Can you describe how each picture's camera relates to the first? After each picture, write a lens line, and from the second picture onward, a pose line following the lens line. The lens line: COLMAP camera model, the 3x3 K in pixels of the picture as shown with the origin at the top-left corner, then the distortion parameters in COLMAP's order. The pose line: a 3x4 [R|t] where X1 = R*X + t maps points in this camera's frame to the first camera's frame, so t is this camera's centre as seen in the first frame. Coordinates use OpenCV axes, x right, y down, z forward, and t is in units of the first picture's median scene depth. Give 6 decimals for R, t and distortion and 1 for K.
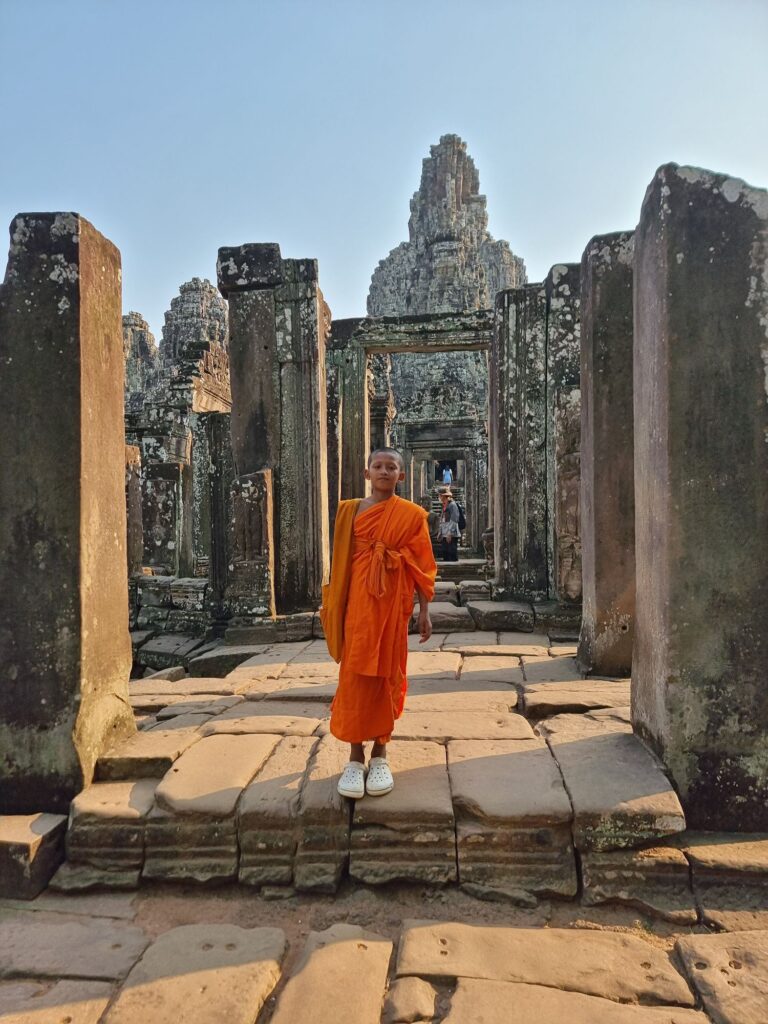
lens RADIAL K [[702.9, 0, 384.0], [0, 702.9, 512.0], [0, 0, 1]] dist [0.006635, 0.000657]
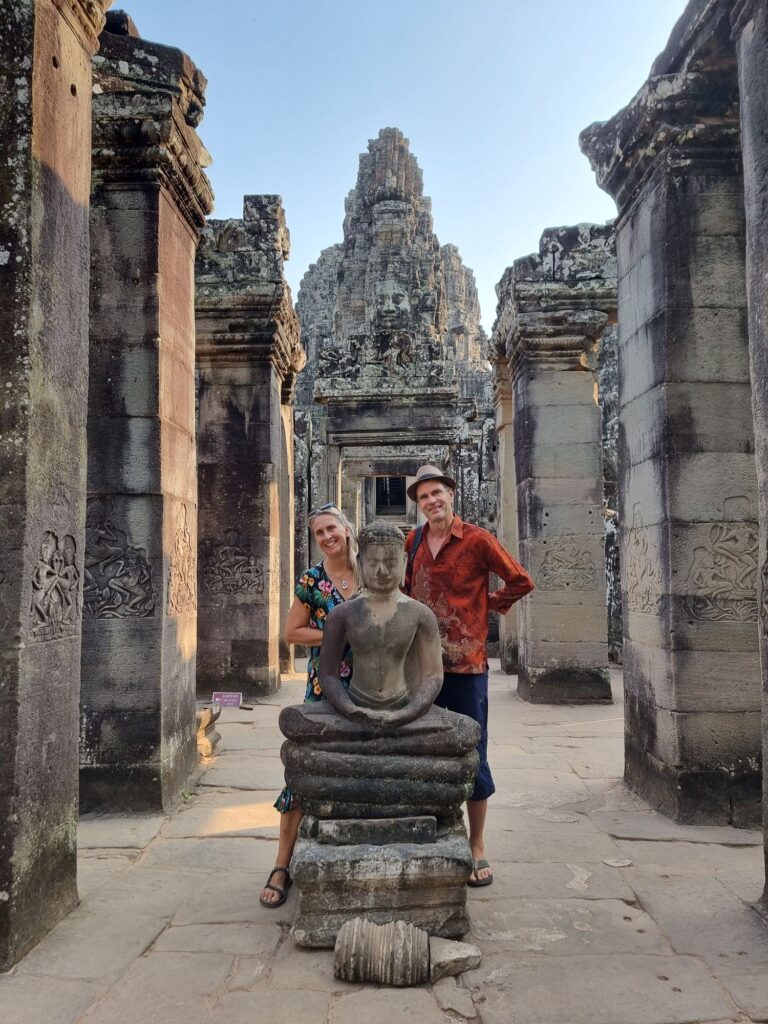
lens RADIAL K [[702.9, 0, 384.0], [0, 702.9, 512.0], [0, 0, 1]] dist [0.006635, 0.000657]
pose [[0.995767, 0.007084, 0.091643, 0.013982], [-0.001716, 0.998284, -0.058526, -0.004945], [-0.091901, 0.058121, 0.994071, 0.264922]]
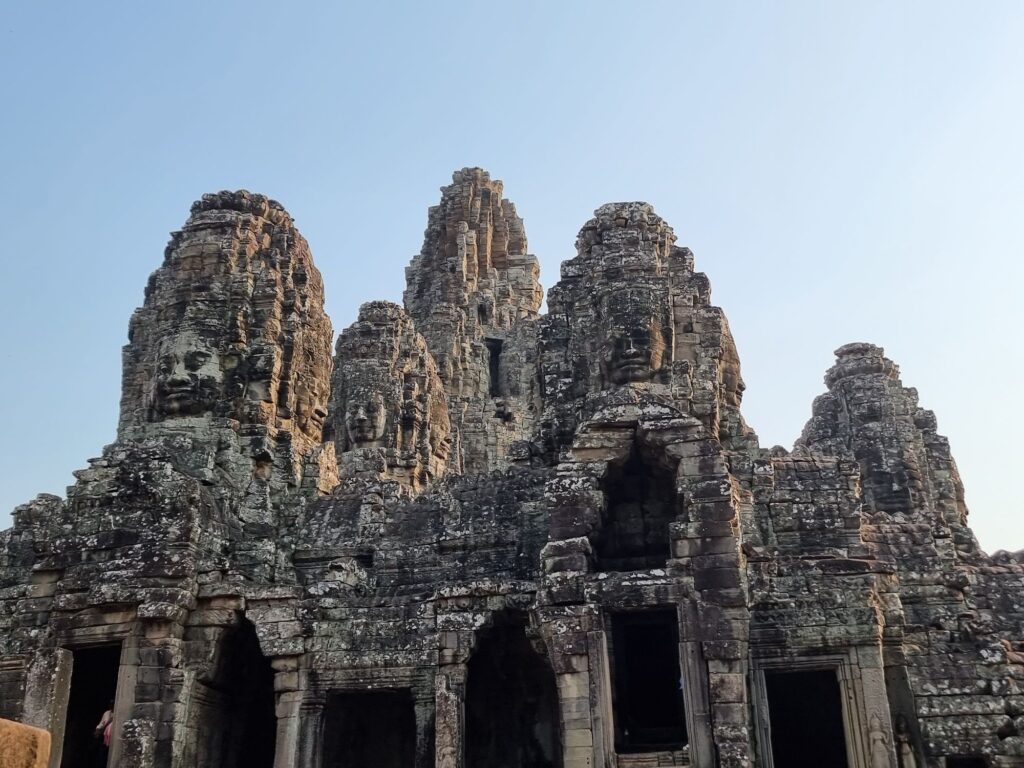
lens RADIAL K [[1063.6, 0, 512.0], [0, 1063.6, 384.0], [0, 0, 1]] dist [0.016012, 0.007206]
pose [[0.997360, -0.043637, -0.058040, 0.309910], [0.016971, 0.917235, -0.397985, -0.008787], [0.070603, 0.395949, 0.915554, 0.431463]]
